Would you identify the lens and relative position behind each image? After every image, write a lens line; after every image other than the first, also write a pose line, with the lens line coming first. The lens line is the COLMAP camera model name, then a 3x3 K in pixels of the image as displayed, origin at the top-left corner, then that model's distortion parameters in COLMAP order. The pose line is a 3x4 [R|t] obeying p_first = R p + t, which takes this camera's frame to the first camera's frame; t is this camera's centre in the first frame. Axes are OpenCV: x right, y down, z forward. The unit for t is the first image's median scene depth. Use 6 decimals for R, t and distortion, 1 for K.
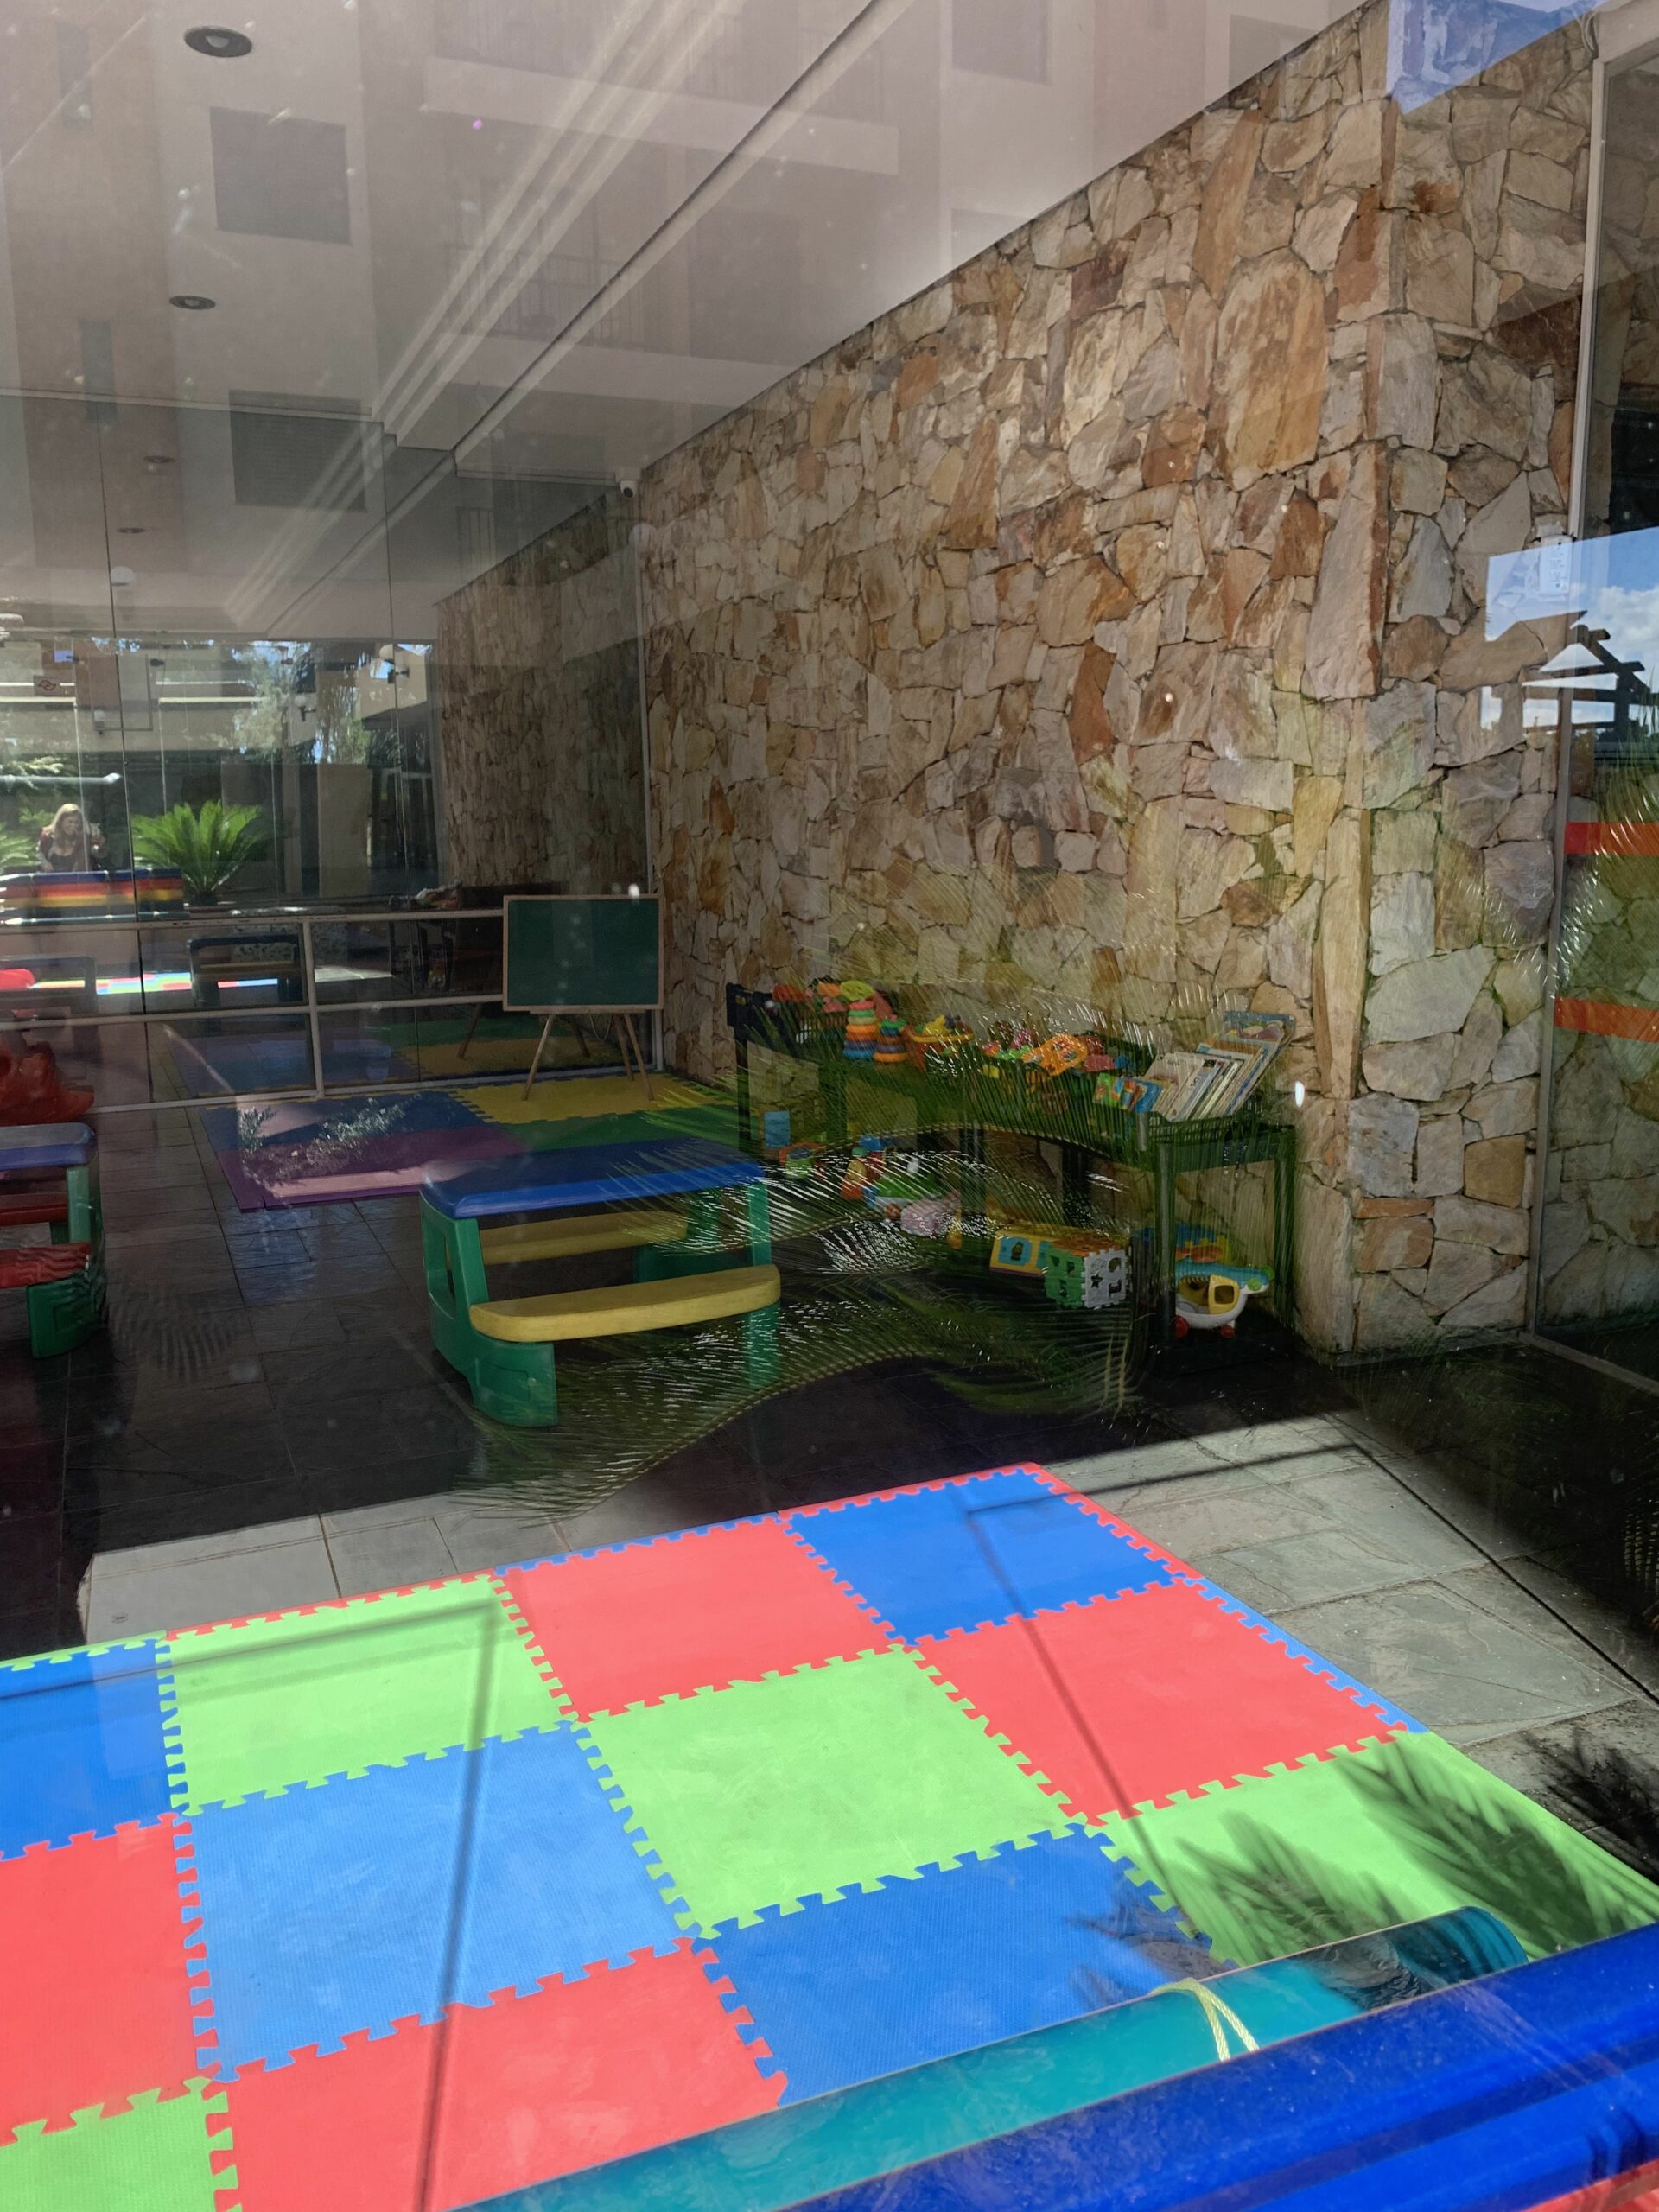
lens RADIAL K [[1698.9, 0, 825.9], [0, 1698.9, 1096.5], [0, 0, 1]] dist [0.099045, -0.197665]
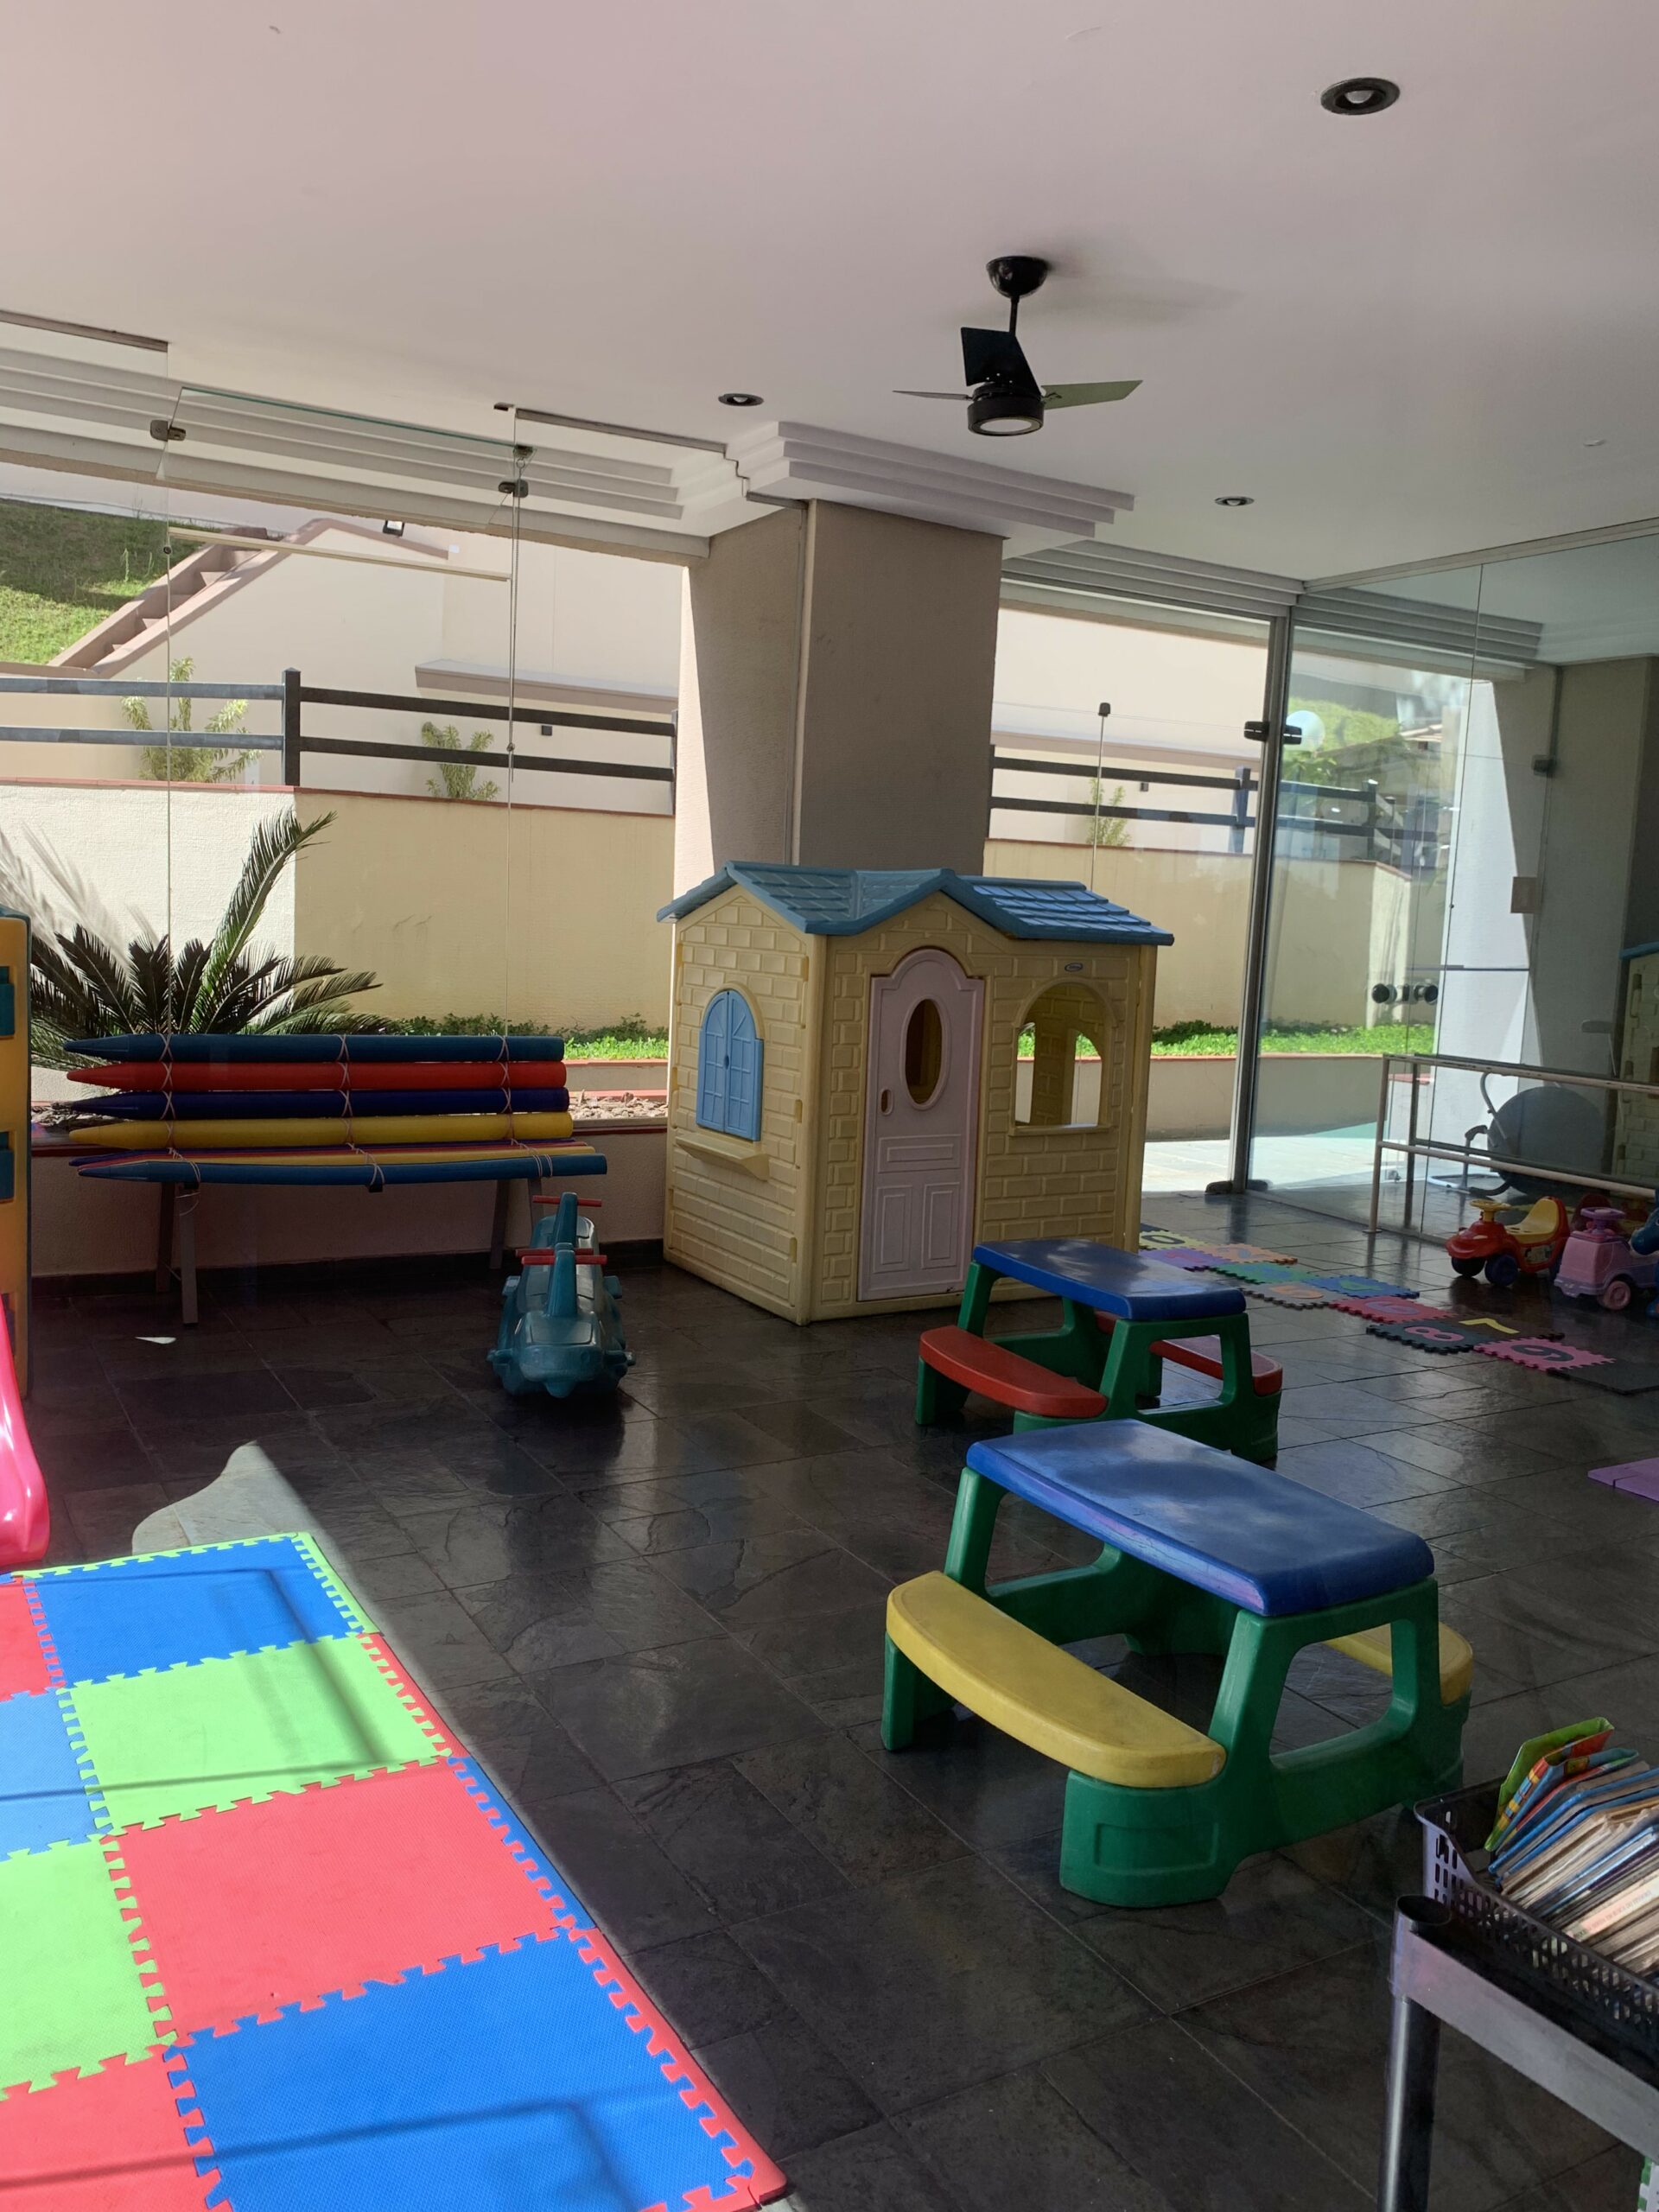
lens RADIAL K [[1675.9, 0, 829.5], [0, 1675.9, 1106.0], [0, 0, 1]] dist [-0.004025, 0.005594]
pose [[0.126383, 0.134031, -0.982885, 0.770401], [-0.209890, 0.972010, 0.105559, -0.239859], [0.969522, 0.192957, 0.150977, 1.078093]]
